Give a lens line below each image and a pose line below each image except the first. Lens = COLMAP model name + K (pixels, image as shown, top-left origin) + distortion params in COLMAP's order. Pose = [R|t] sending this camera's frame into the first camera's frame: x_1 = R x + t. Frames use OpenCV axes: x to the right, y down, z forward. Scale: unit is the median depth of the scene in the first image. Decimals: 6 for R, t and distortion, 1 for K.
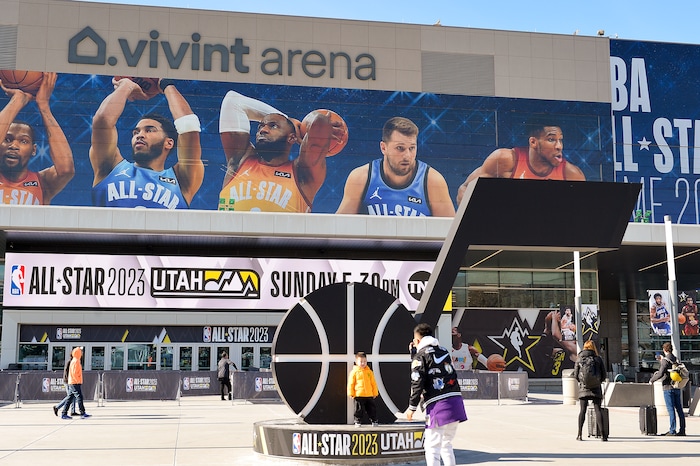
lens RADIAL K [[942.3, 0, 349.9], [0, 942.3, 231.8], [0, 0, 1]] dist [-0.006522, 0.000000]
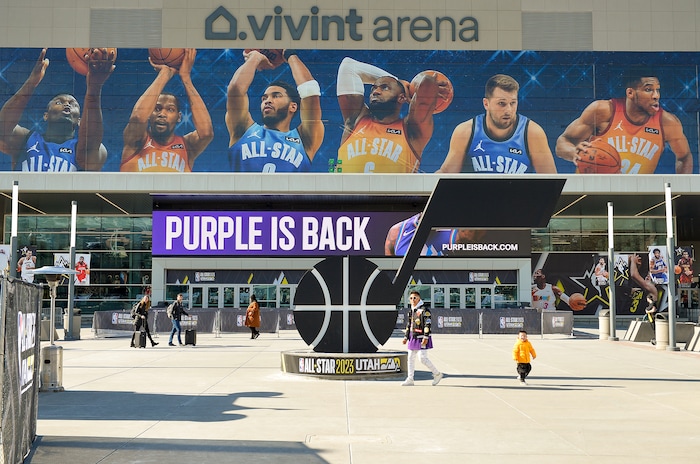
lens RADIAL K [[942.3, 0, 350.0], [0, 942.3, 233.0], [0, 0, 1]] dist [-0.006522, 0.000000]
pose [[0.984628, -0.009180, -0.174425, 0.072188], [0.022172, 0.997108, 0.072686, -0.023673], [0.173254, -0.075436, 0.981984, -0.113875]]
